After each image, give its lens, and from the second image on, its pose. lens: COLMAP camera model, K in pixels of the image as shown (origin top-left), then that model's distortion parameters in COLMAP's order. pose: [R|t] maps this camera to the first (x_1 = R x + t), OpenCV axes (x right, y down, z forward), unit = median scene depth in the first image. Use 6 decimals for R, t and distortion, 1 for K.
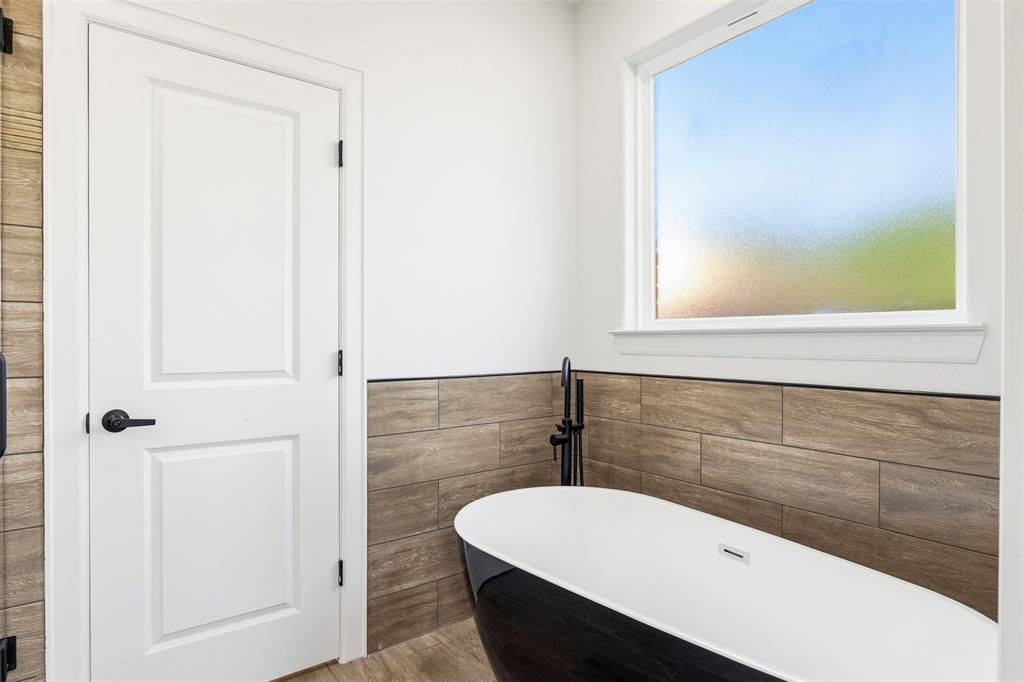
lens RADIAL K [[562.4, 0, 512.3], [0, 562.4, 342.0], [0, 0, 1]] dist [0.010386, -0.004444]
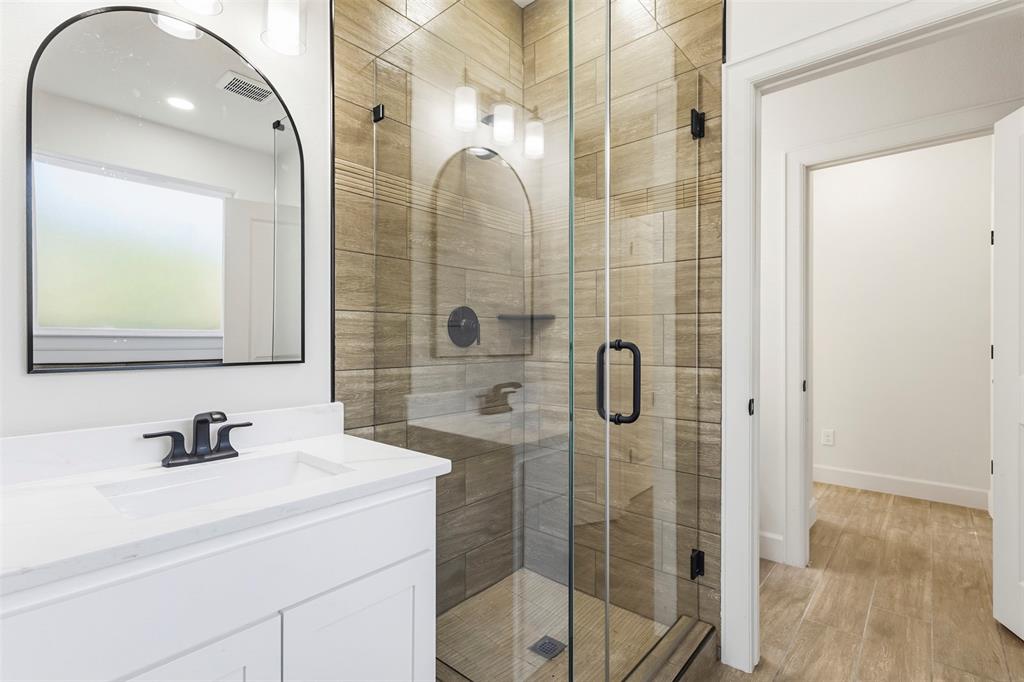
lens RADIAL K [[478.0, 0, 510.0], [0, 478.0, 342.8], [0, 0, 1]] dist [0.001317, 0.003369]
pose [[0.218673, 0.001395, -0.975797, 0.167115], [-0.000990, 0.999999, 0.001208, 0.001304], [0.975798, 0.000702, 0.218674, 0.268698]]
